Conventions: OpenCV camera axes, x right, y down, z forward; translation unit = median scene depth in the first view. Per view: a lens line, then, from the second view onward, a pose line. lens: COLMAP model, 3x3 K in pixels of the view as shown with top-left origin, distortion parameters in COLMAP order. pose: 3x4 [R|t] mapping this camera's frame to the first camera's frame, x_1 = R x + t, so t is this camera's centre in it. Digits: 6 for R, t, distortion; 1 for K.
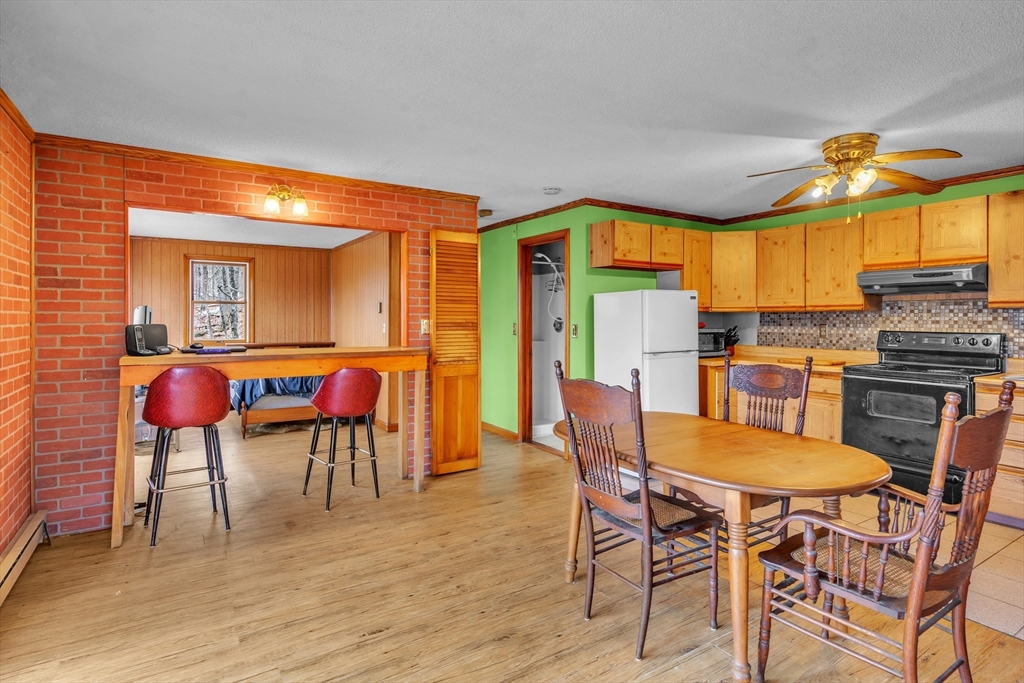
lens RADIAL K [[522.3, 0, 517.0], [0, 522.3, 321.1], [0, 0, 1]] dist [0.004634, 0.000794]
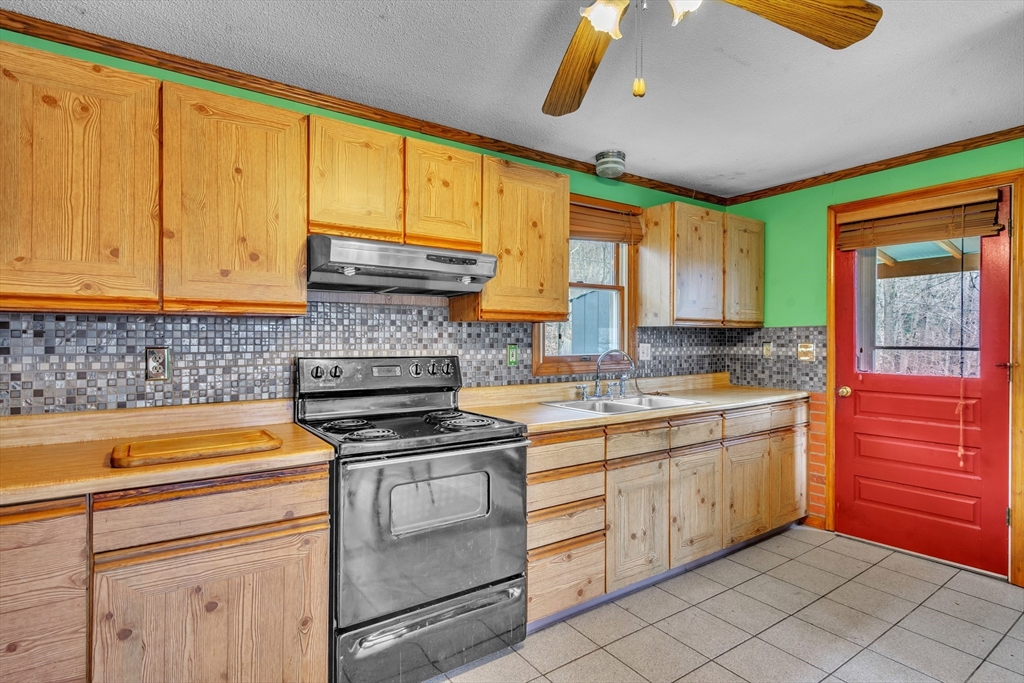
lens RADIAL K [[522.3, 0, 513.8], [0, 522.3, 336.0], [0, 0, 1]] dist [0.004634, 0.000794]
pose [[-0.041841, -0.000134, 0.999124, 0.174831], [0.000791, 1.000000, 0.000168, -0.002966], [-0.999124, 0.000797, -0.041841, 0.808148]]
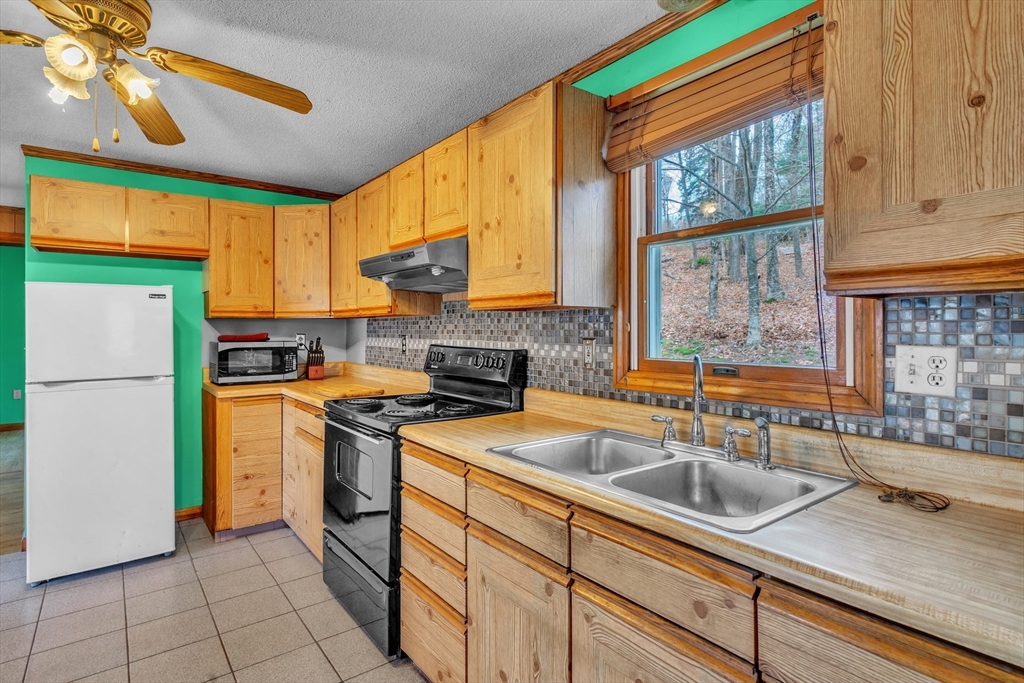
lens RADIAL K [[522.3, 0, 504.8], [0, 522.3, 323.4], [0, 0, 1]] dist [0.004634, 0.000794]
pose [[0.996181, -0.002441, 0.087276, 0.725909], [0.003528, 0.999918, -0.012311, -0.000668], [-0.087239, 0.012571, 0.996108, 0.312662]]
